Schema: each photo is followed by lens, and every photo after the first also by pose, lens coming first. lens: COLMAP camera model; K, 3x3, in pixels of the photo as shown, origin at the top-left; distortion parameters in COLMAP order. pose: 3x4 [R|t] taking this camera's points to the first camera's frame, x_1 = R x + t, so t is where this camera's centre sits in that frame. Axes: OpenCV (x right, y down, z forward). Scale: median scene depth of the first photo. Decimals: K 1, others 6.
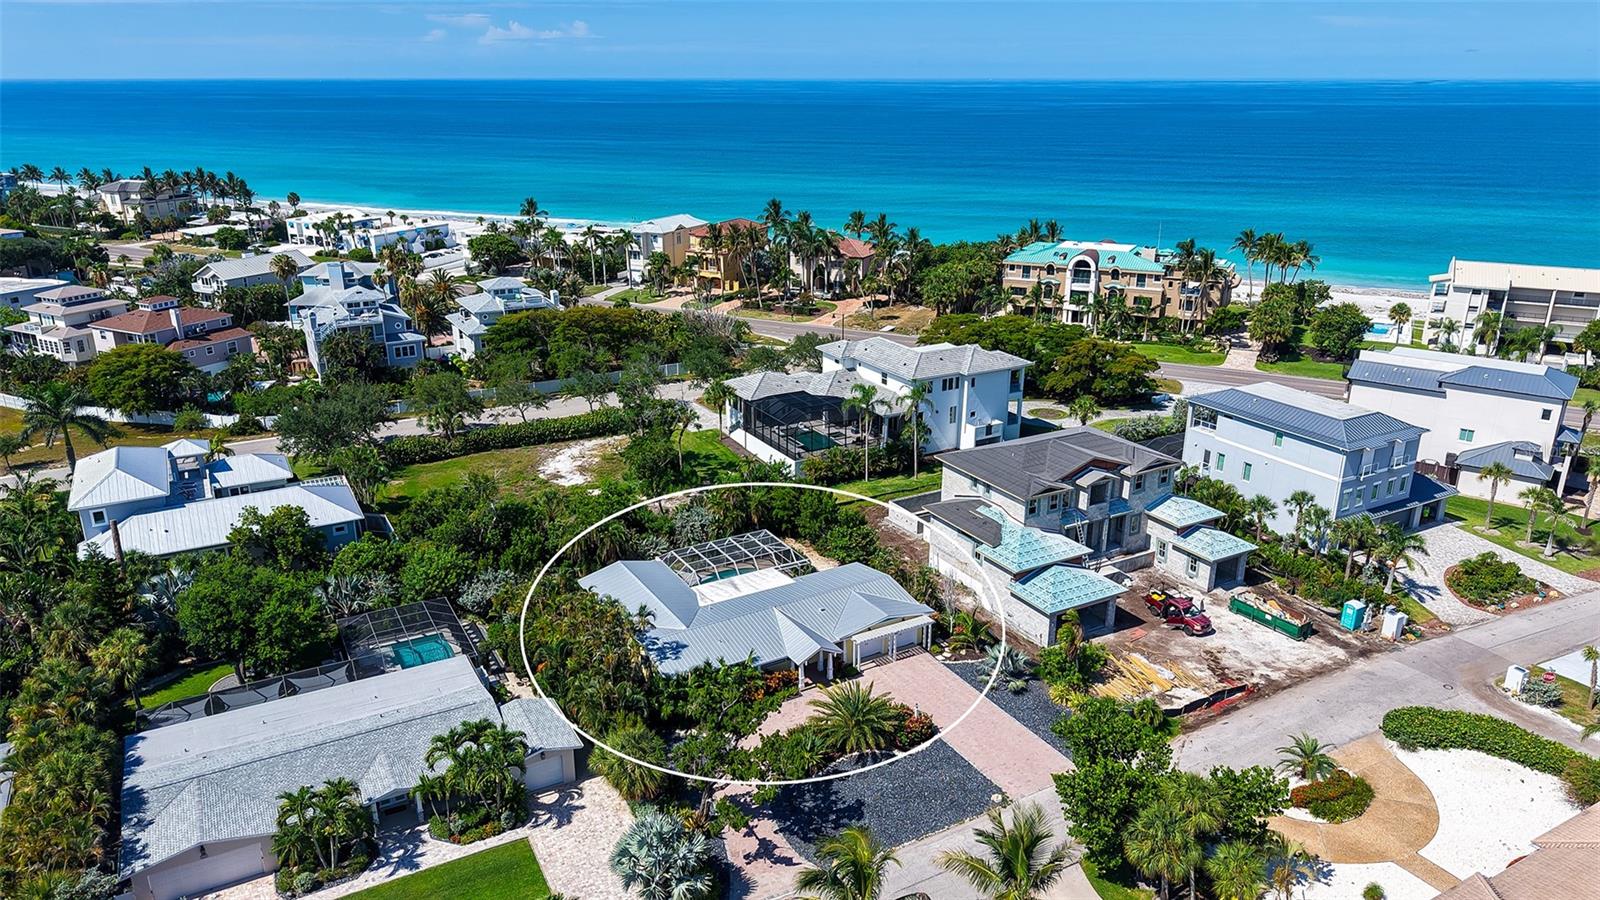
lens RADIAL K [[1064.4, 0, 799.9], [0, 1064.4, 476.8], [0, 0, 1]] dist [0.079101, -0.131923]
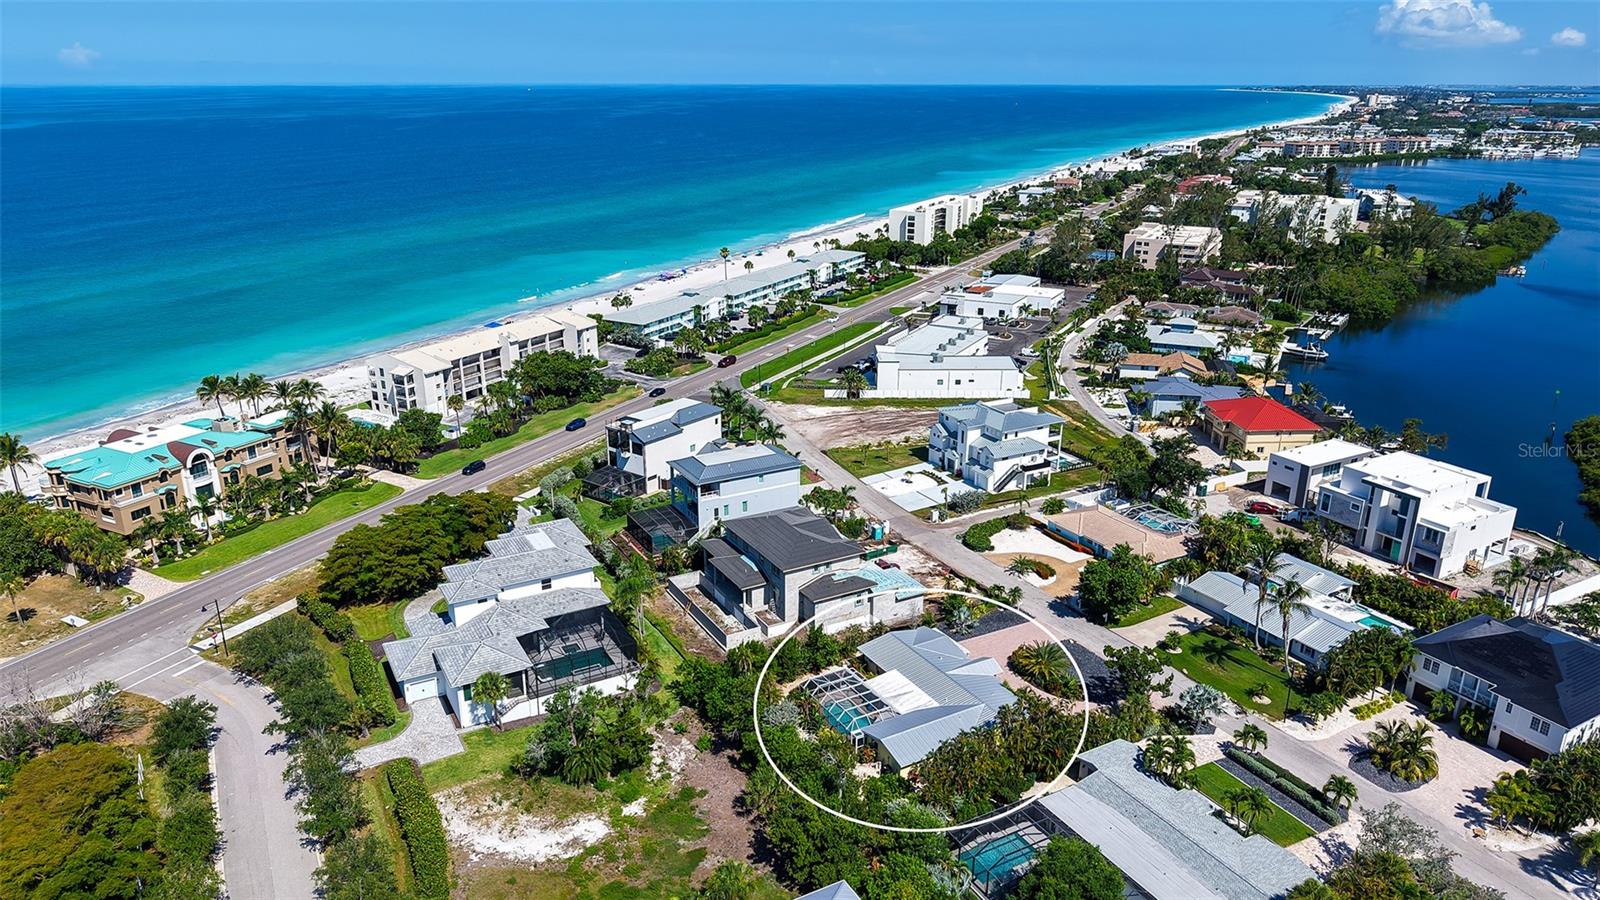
lens RADIAL K [[1070.2, 0, 793.9], [0, 1070.2, 448.0], [0, 0, 1]] dist [0.069510, -0.083964]
pose [[0.007362, -0.321243, 0.946968, -1.161109], [0.350105, 0.887884, 0.298477, -0.583656], [-0.936682, 0.329341, 0.119005, 0.792983]]
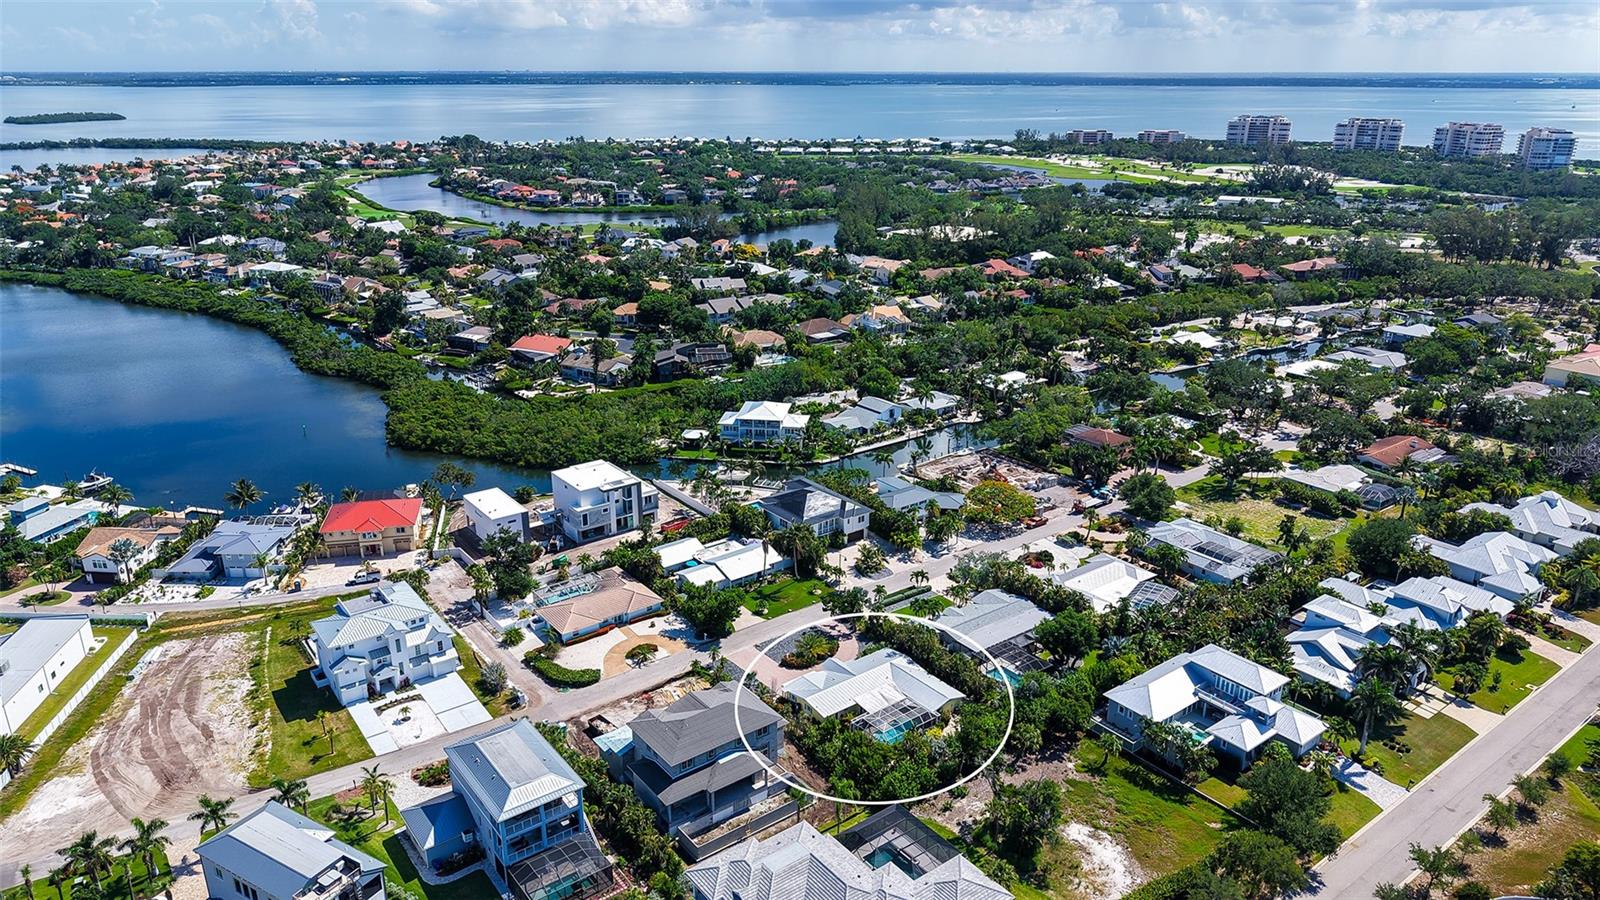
lens RADIAL K [[1070.5, 0, 800.0], [0, 1070.5, 450.0], [0, 0, 1]] dist [0.006044, -0.003179]
pose [[-0.991059, 0.043980, -0.125964, 0.288604], [-0.048116, 0.762767, 0.644880, -1.360310], [0.124443, 0.645176, -0.753832, 1.979385]]
